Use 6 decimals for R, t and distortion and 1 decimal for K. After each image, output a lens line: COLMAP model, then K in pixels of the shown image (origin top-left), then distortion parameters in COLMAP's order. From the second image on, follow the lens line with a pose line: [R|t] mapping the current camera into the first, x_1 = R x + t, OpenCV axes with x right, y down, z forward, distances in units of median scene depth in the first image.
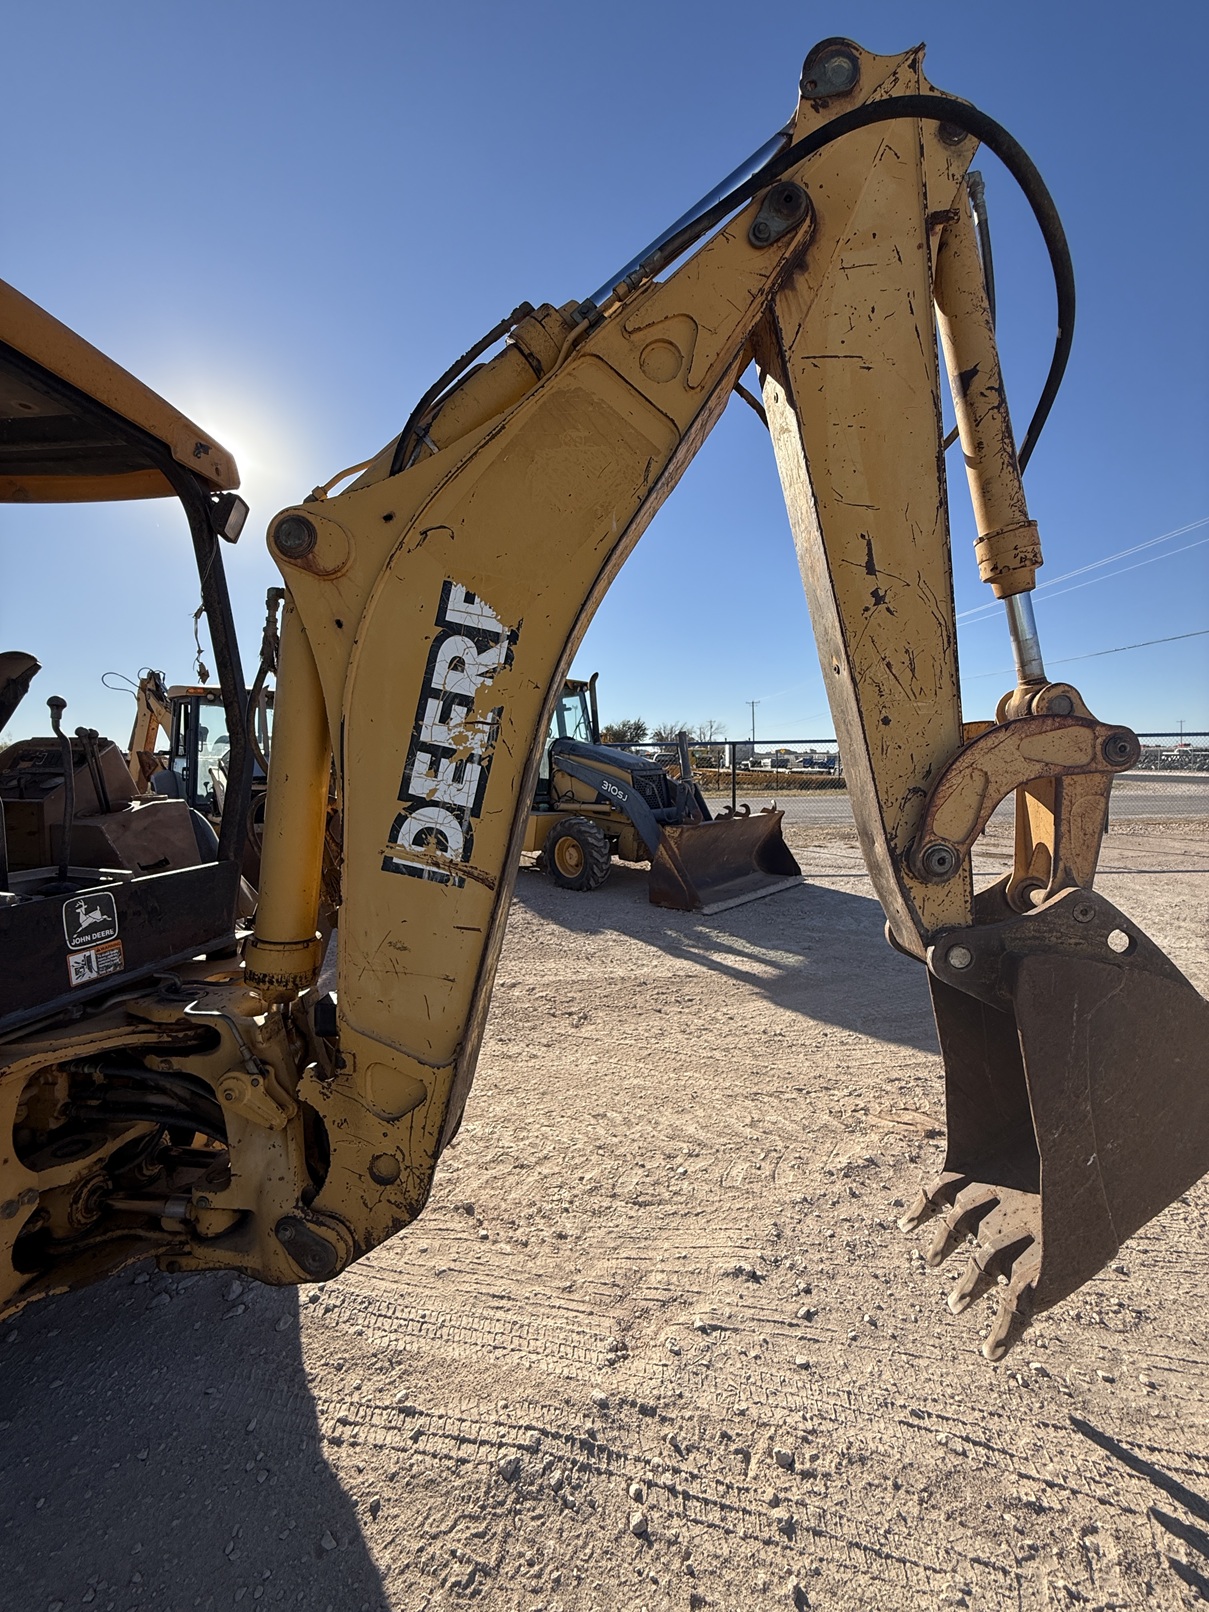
lens RADIAL K [[643.8, 0, 604.5], [0, 643.8, 806.0], [0, 0, 1]] dist [-0.002062, 0.001367]
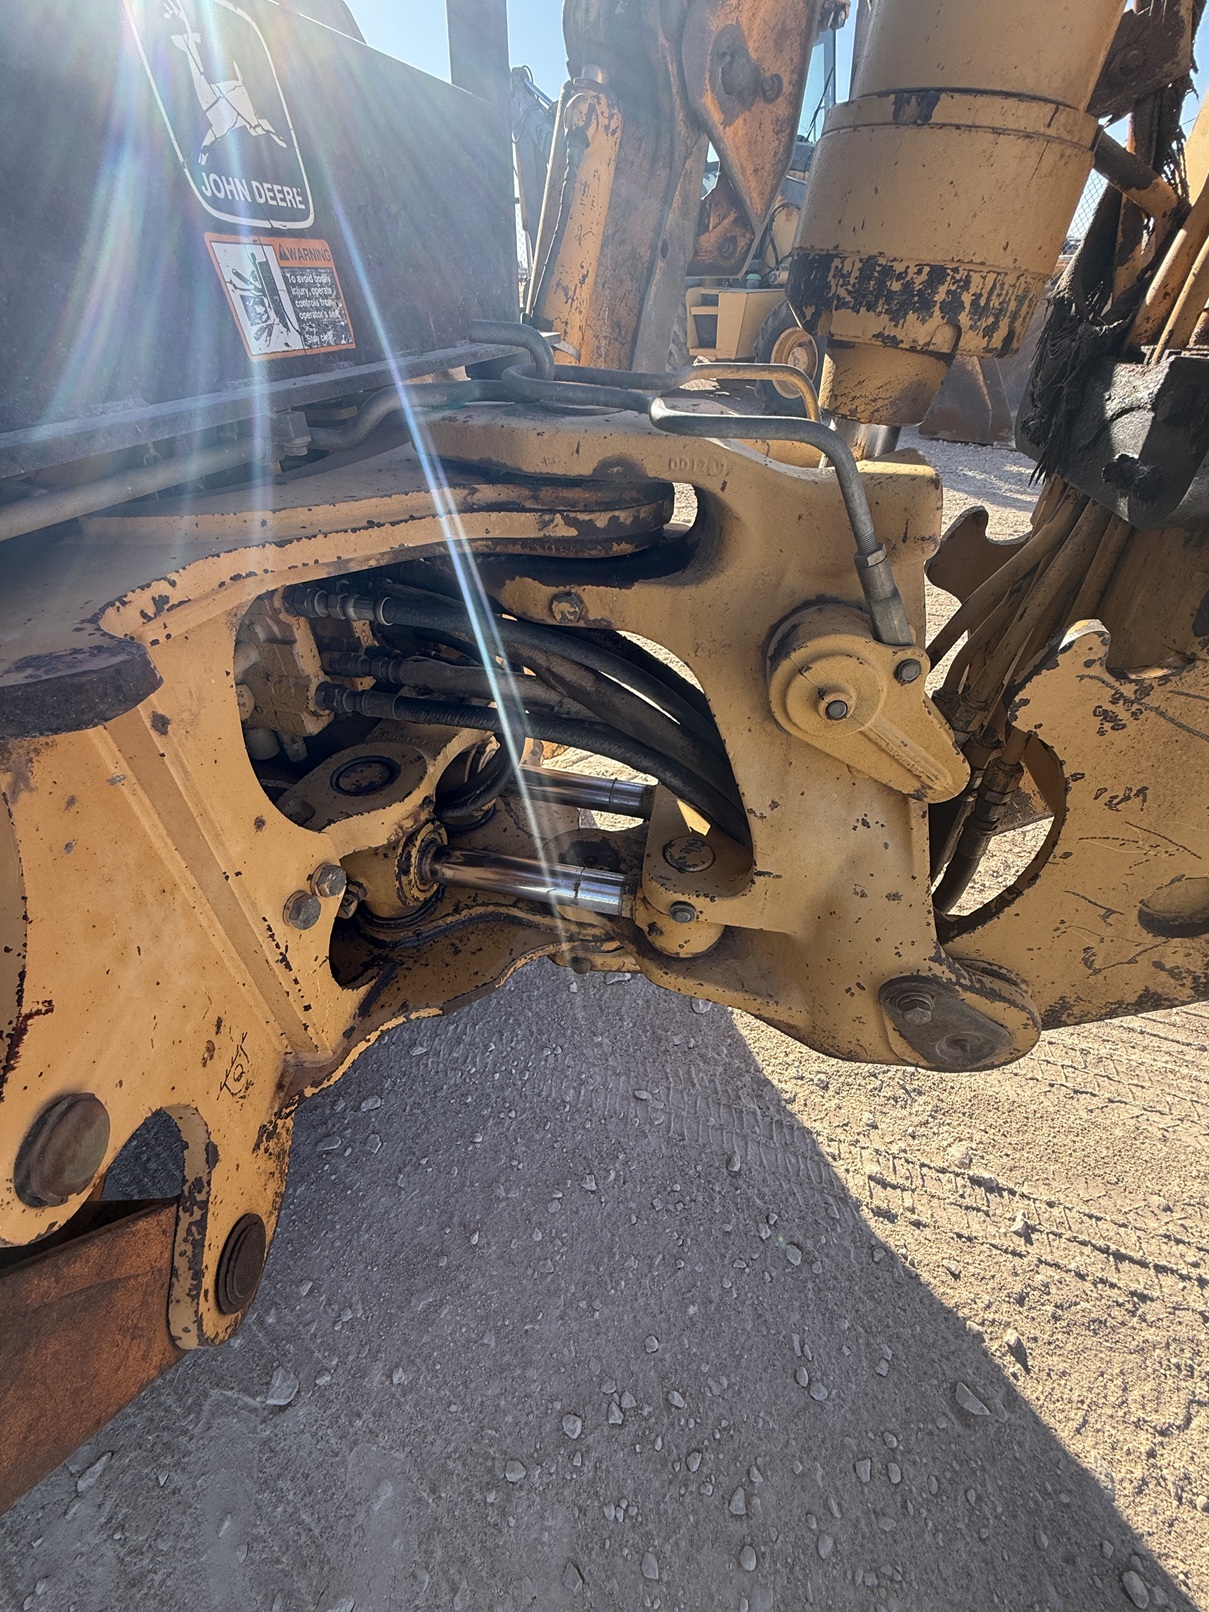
lens RADIAL K [[643.8, 0, 604.5], [0, 643.8, 806.0], [0, 0, 1]] dist [-0.002062, 0.001367]
pose [[0.987564, 0.083871, -0.132979, -0.610571], [0.009930, 0.810855, 0.585162, 0.285822], [0.156905, -0.579206, 0.799939, 0.659115]]
